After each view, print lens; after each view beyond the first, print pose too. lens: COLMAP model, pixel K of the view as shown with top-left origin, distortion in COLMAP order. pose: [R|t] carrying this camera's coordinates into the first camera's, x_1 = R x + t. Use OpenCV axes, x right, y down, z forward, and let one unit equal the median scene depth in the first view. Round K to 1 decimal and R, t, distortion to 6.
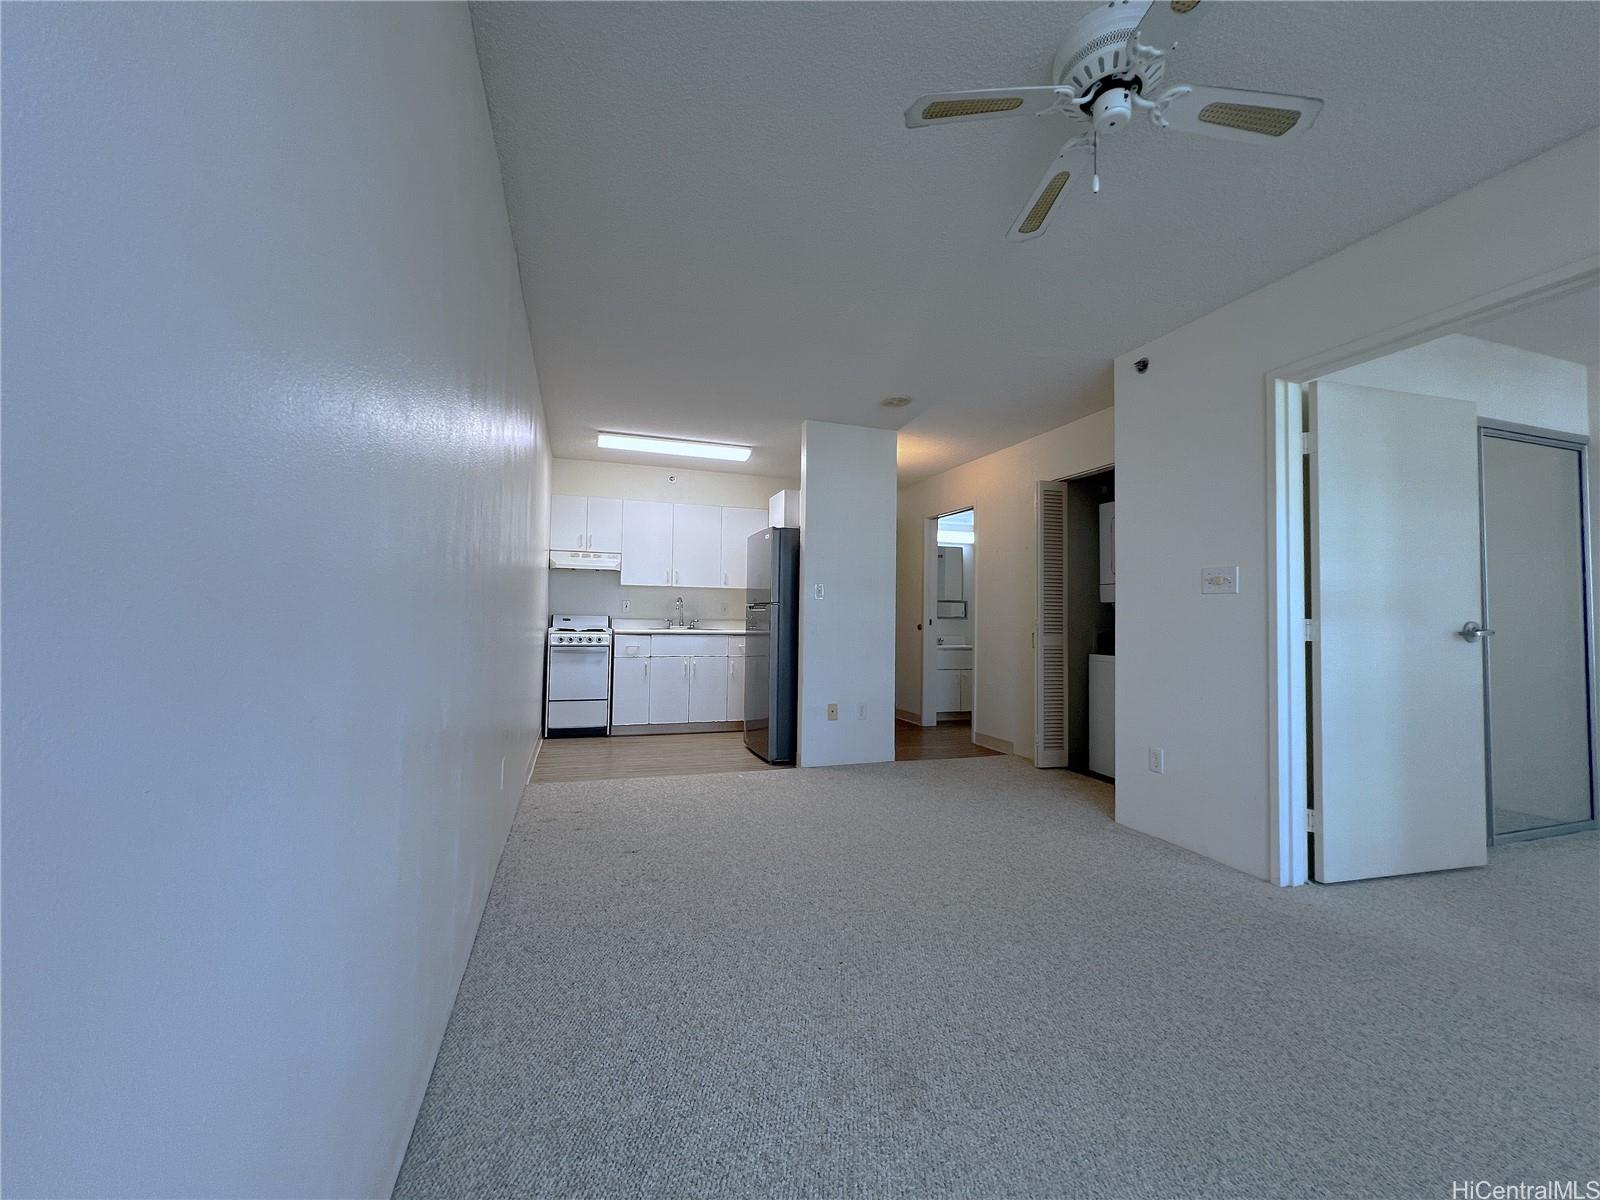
lens RADIAL K [[645.9, 0, 797.2], [0, 645.9, 599.6], [0, 0, 1]] dist [-0.001531, 0.001116]
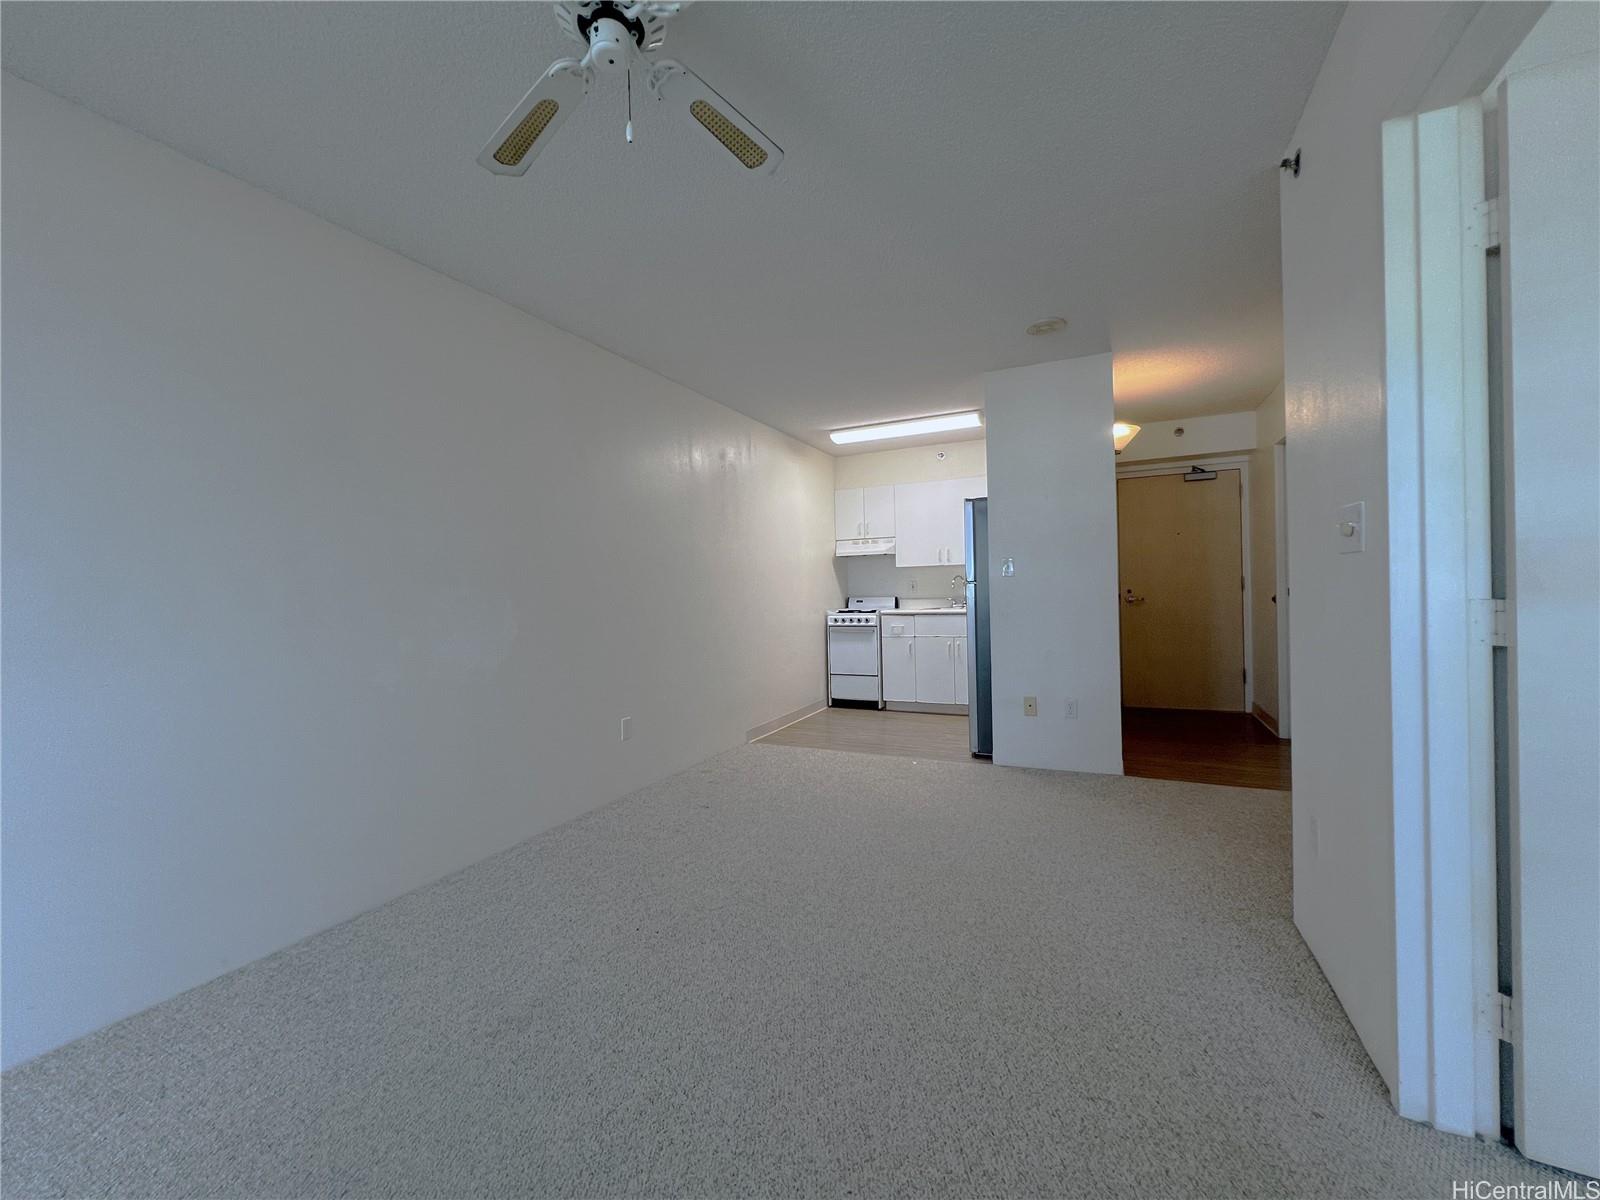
lens RADIAL K [[645.9, 0, 795.6], [0, 645.9, 599.3], [0, 0, 1]] dist [-0.001531, 0.001116]
pose [[0.717083, -0.025609, -0.696517, 0.361286], [0.057657, 0.998079, 0.022662, -0.004573], [0.694599, -0.056410, 0.717182, 0.145422]]
